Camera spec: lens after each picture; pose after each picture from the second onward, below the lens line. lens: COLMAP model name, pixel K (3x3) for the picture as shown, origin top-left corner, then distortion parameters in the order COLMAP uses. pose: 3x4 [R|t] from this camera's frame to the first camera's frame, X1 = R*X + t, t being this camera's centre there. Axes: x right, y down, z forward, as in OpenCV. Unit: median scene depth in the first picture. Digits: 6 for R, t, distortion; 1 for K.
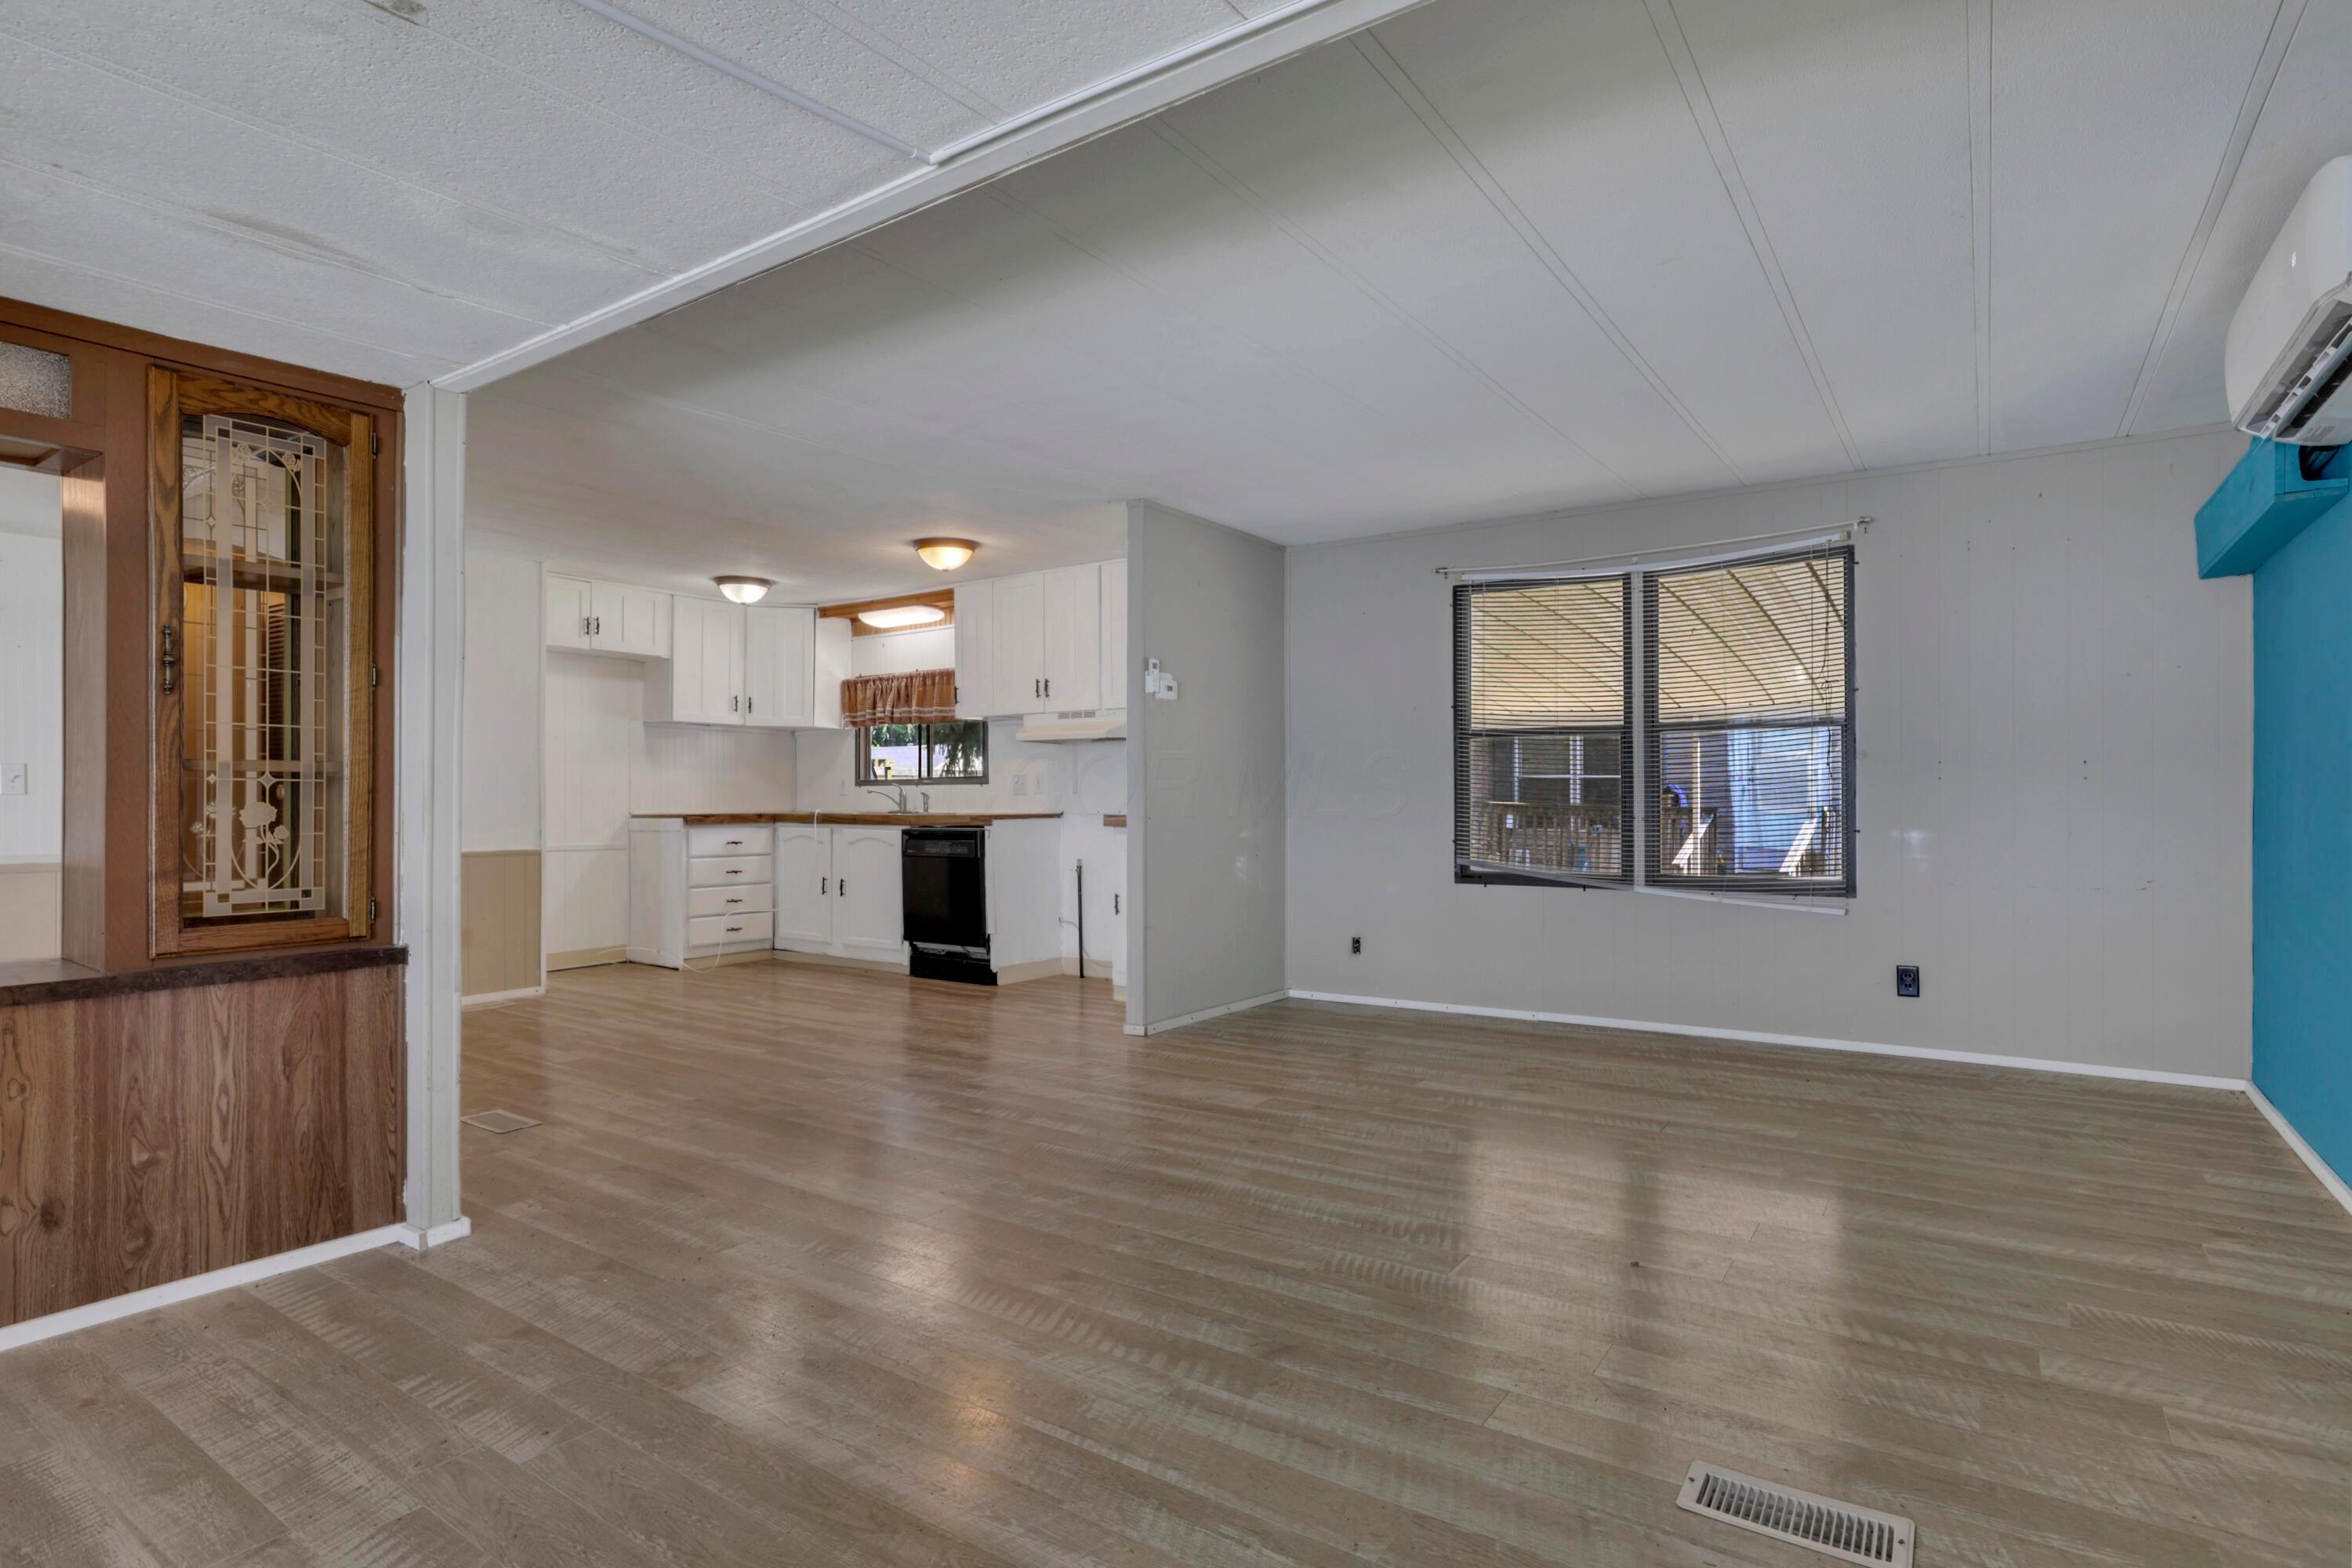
lens RADIAL K [[1185.6, 0, 1177.8], [0, 1185.6, 793.2], [0, 0, 1]] dist [-0.032497, 0.010346]
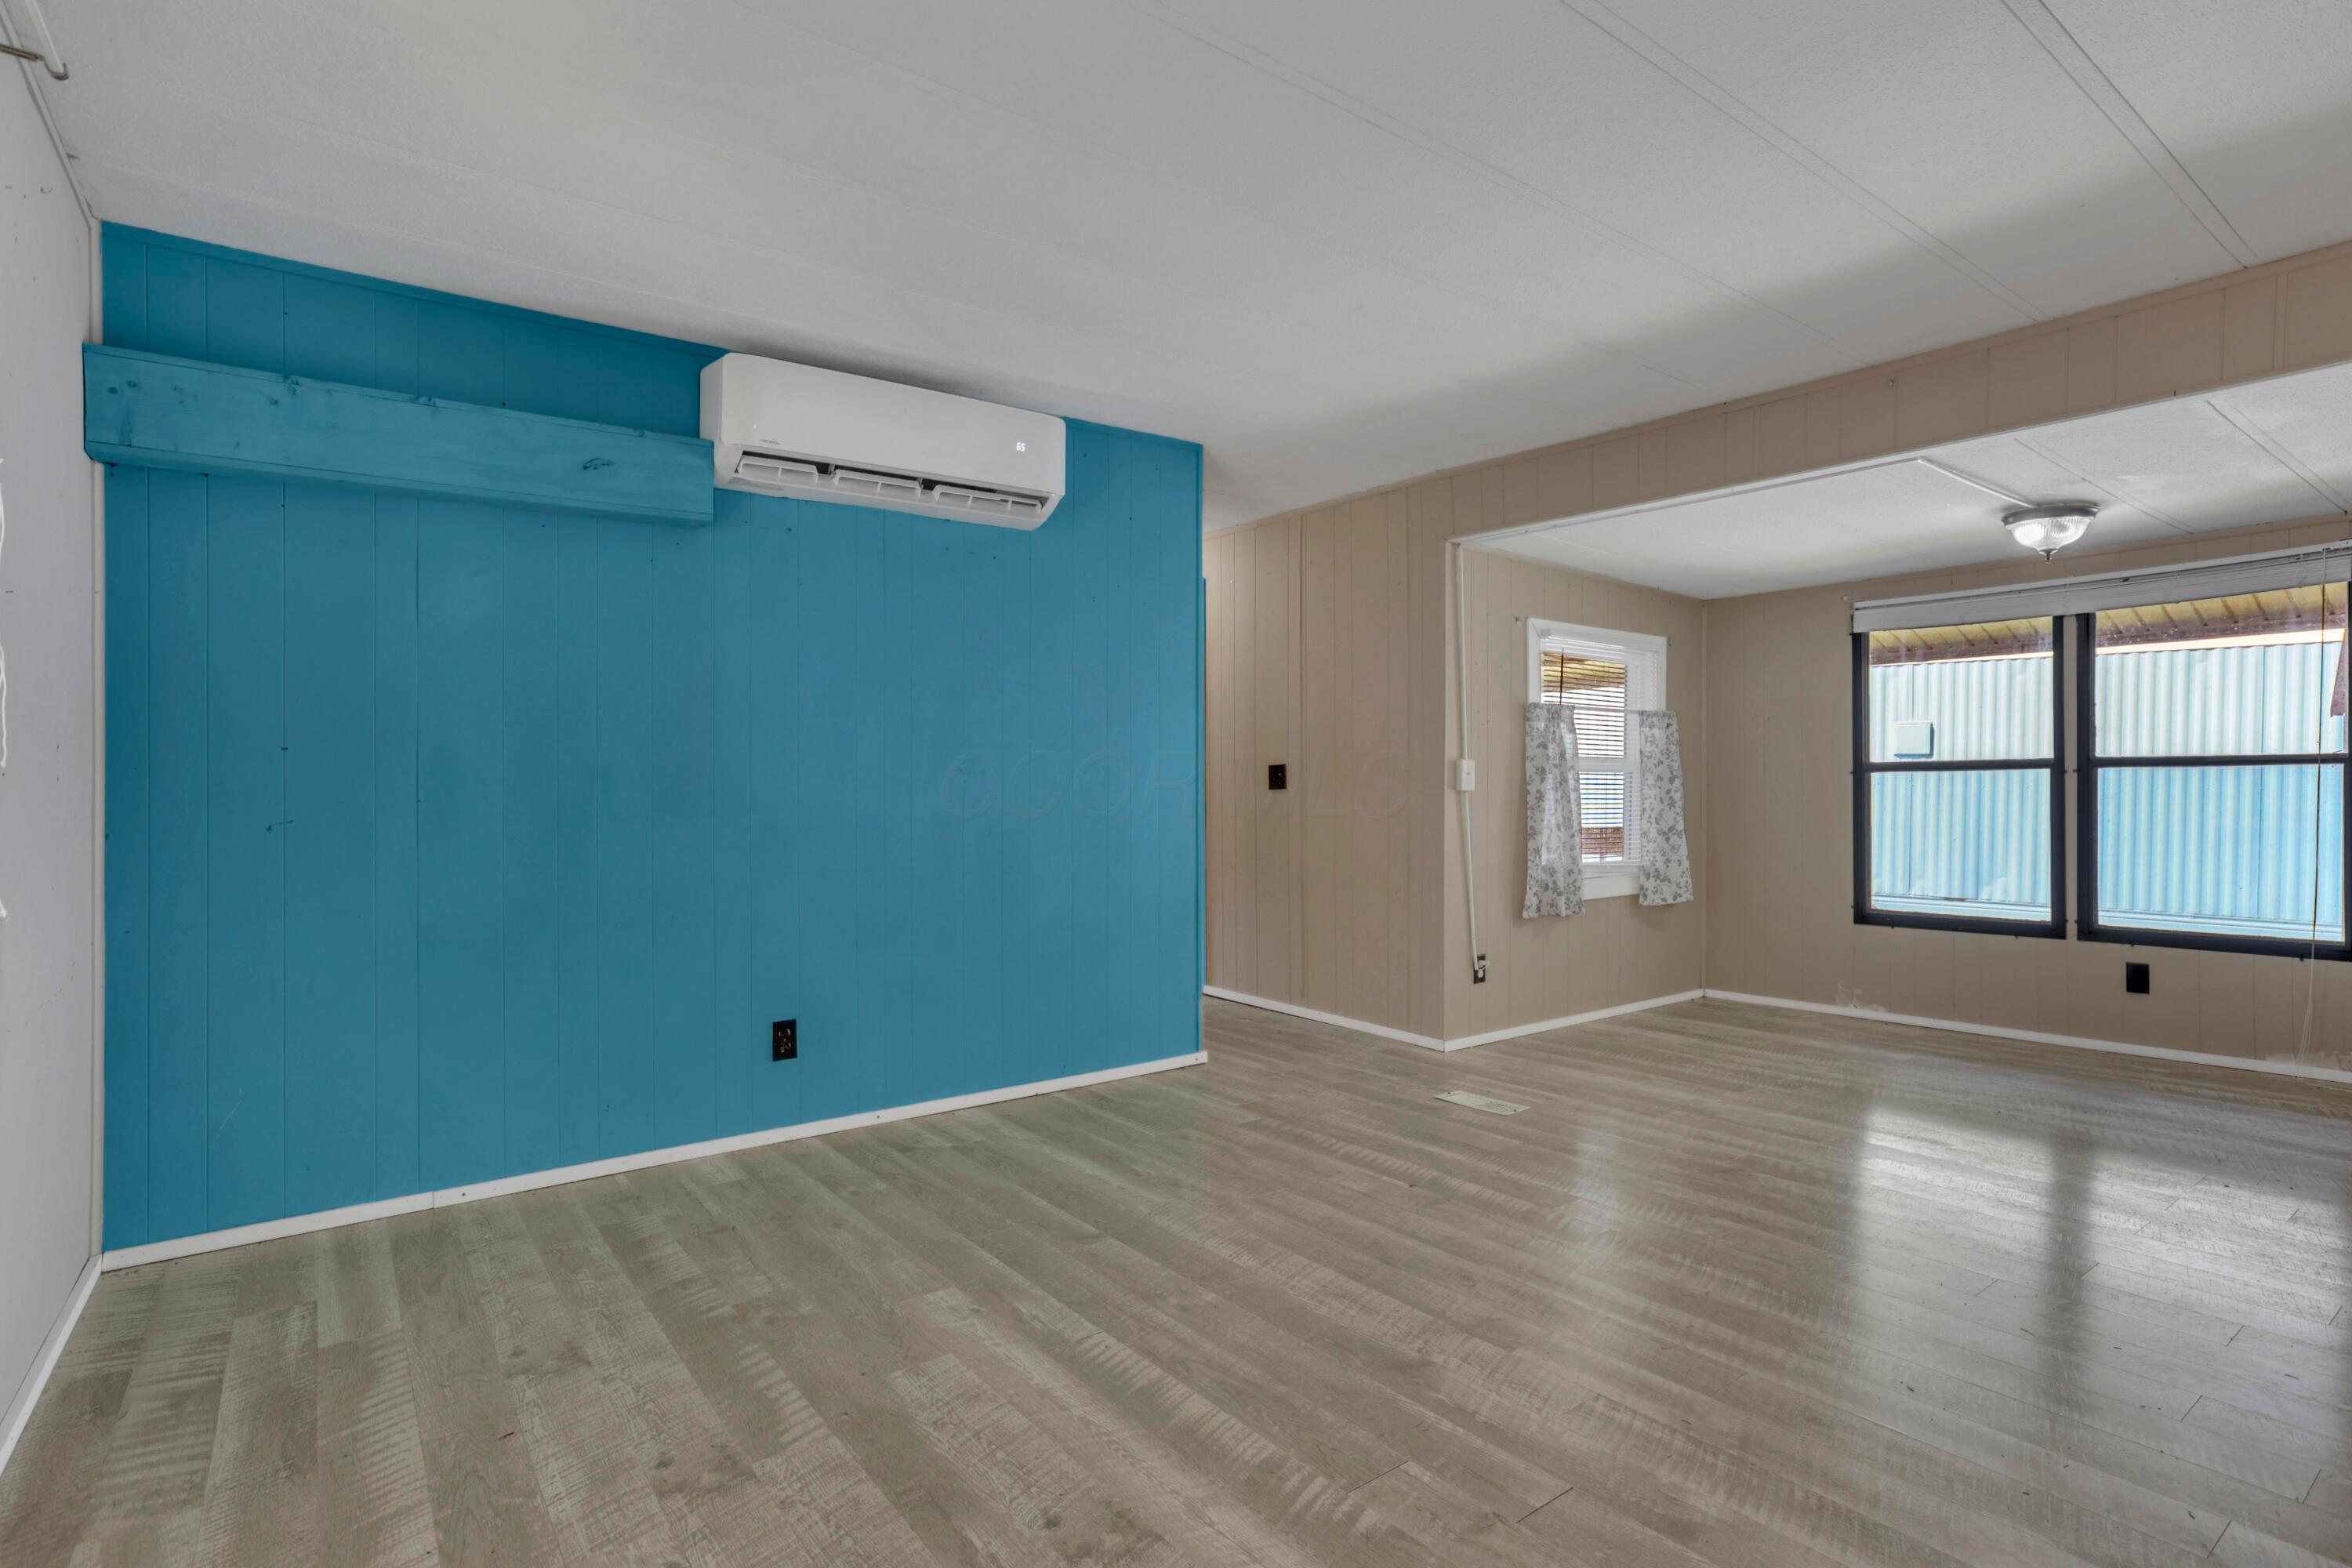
lens RADIAL K [[1185.6, 0, 1177.8], [0, 1185.6, 793.2], [0, 0, 1]] dist [-0.032497, 0.010346]
pose [[-0.950247, 0.001989, 0.311490, 0.089385], [0.006087, 0.999907, 0.012185, -0.005804], [-0.311436, 0.013475, -0.950171, 0.818266]]
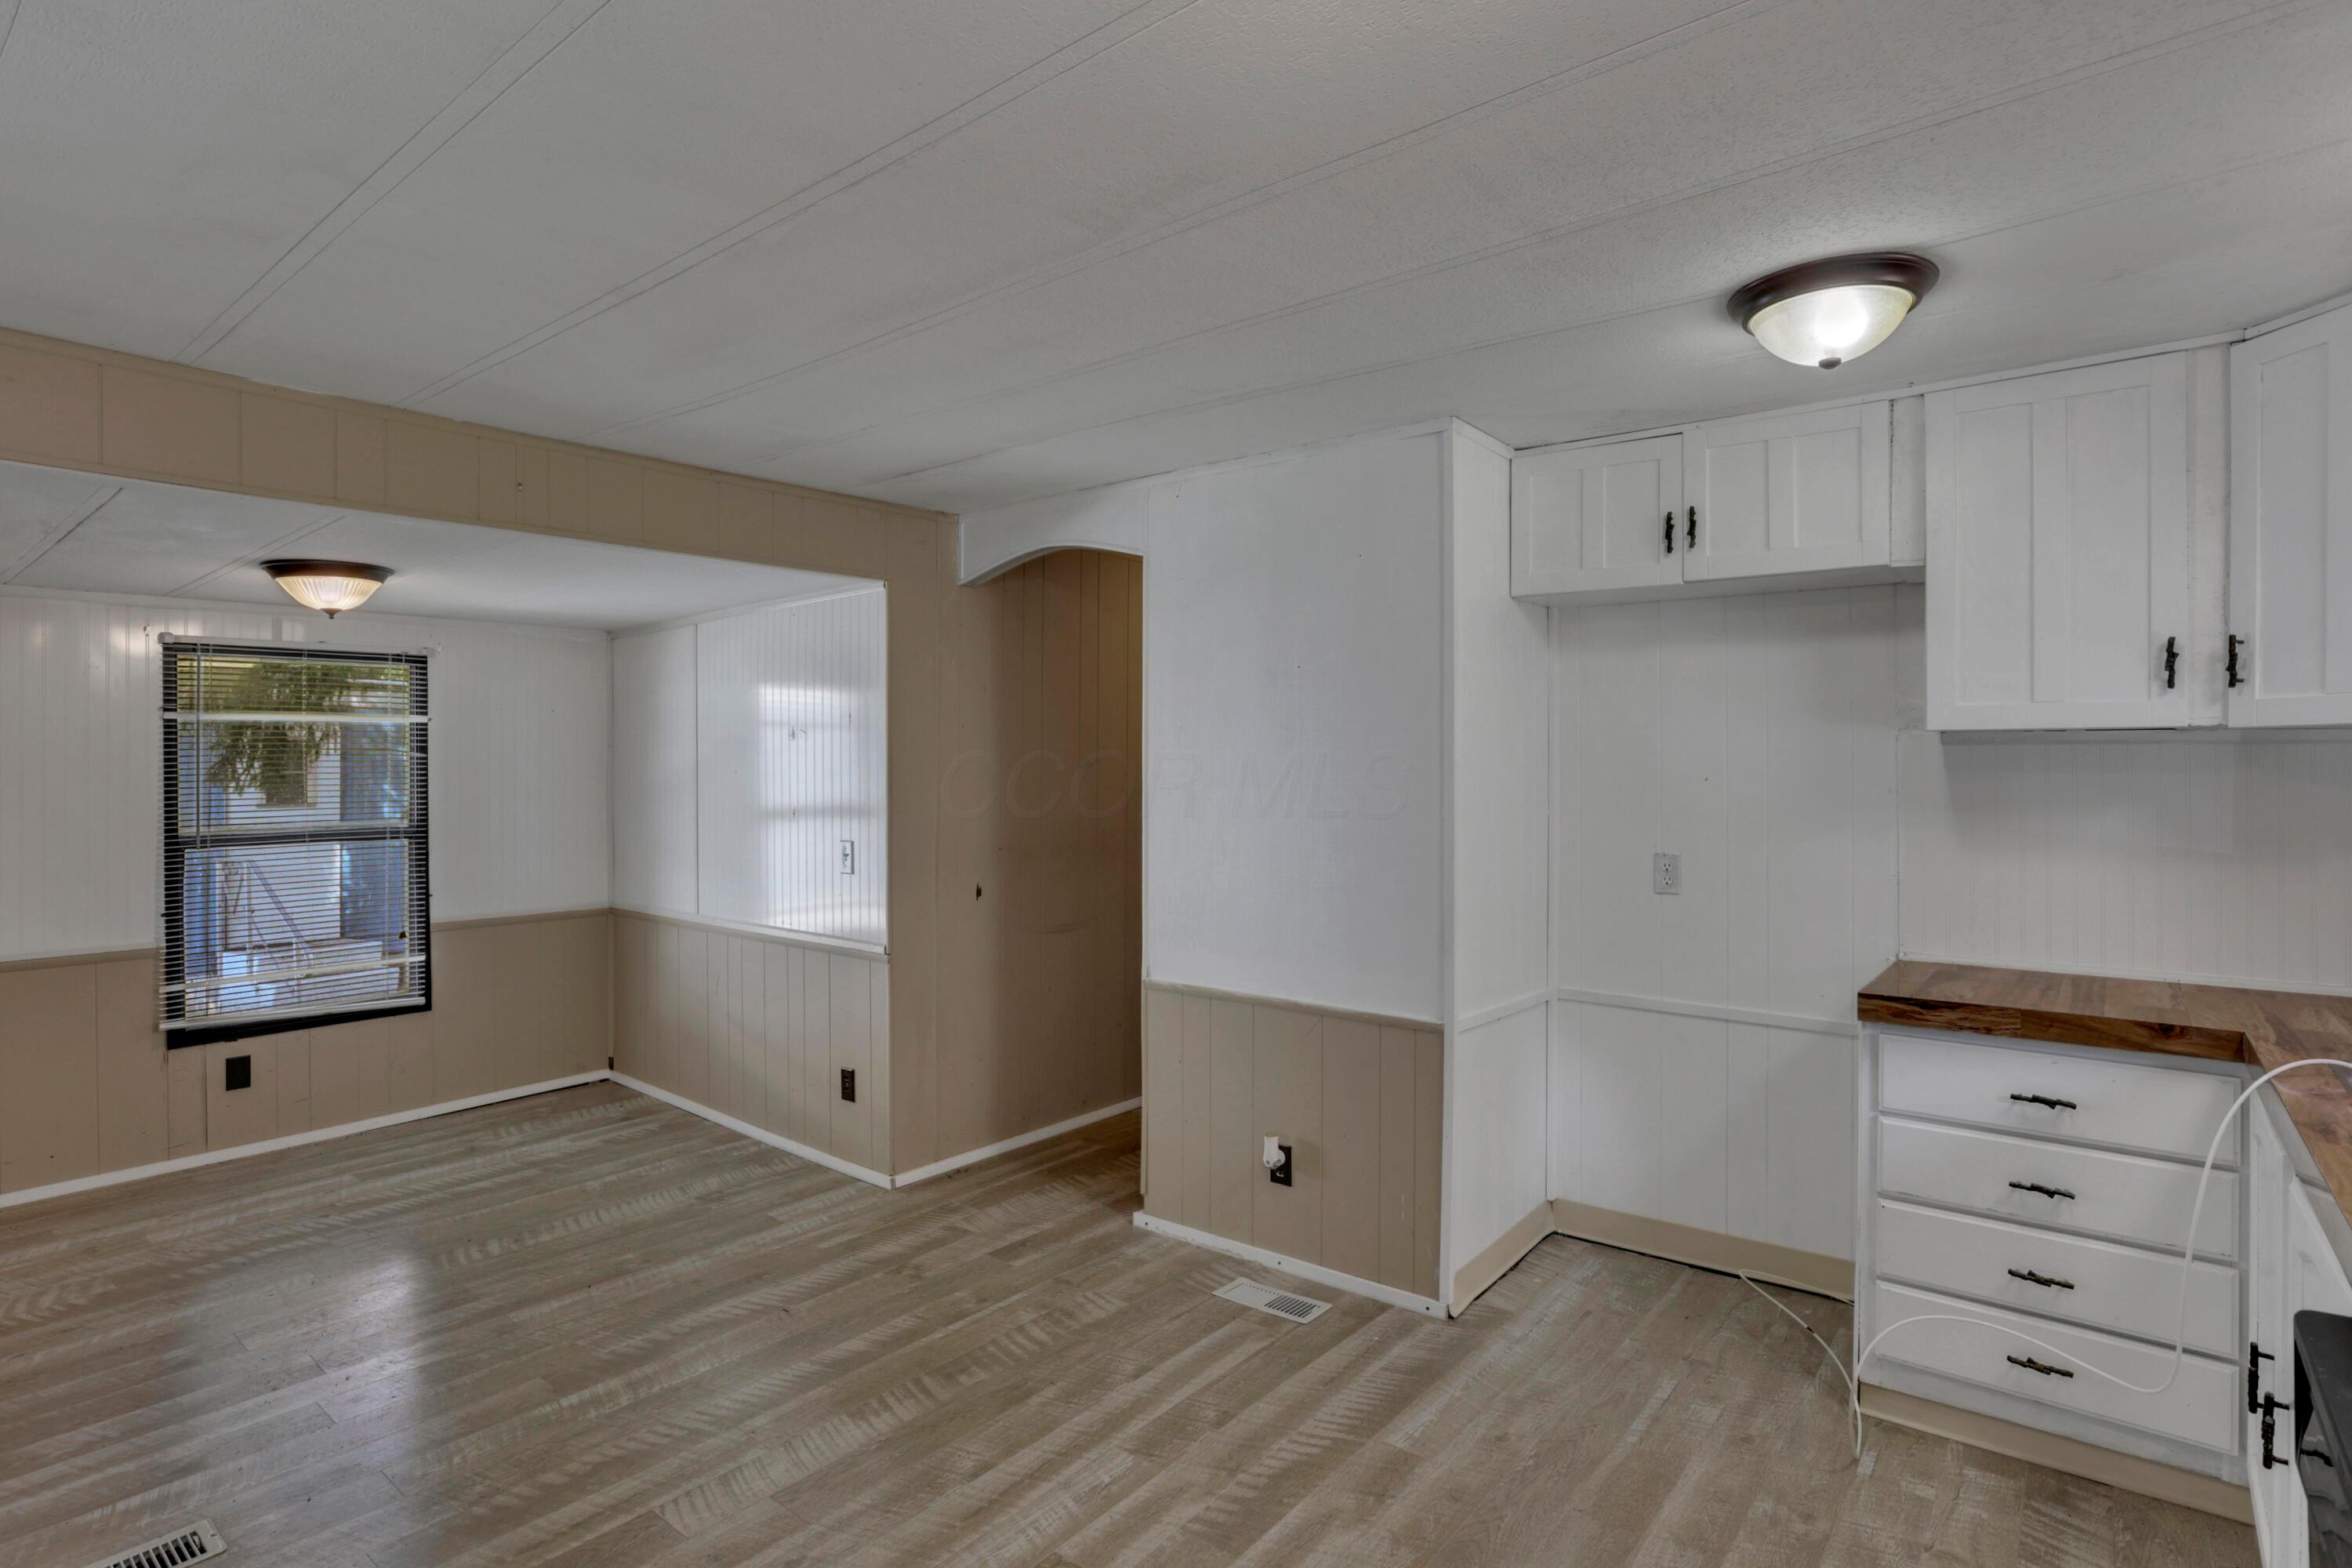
lens RADIAL K [[1197.8, 0, 1158.4], [0, 1197.8, 777.0], [0, 0, 1]] dist [-0.004128, 0.000428]
pose [[-0.075483, 0.000279, -0.997147, -0.034045], [-0.000011, 1.000000, 0.000280, -0.048835], [0.997147, 0.000033, -0.075483, 0.826867]]
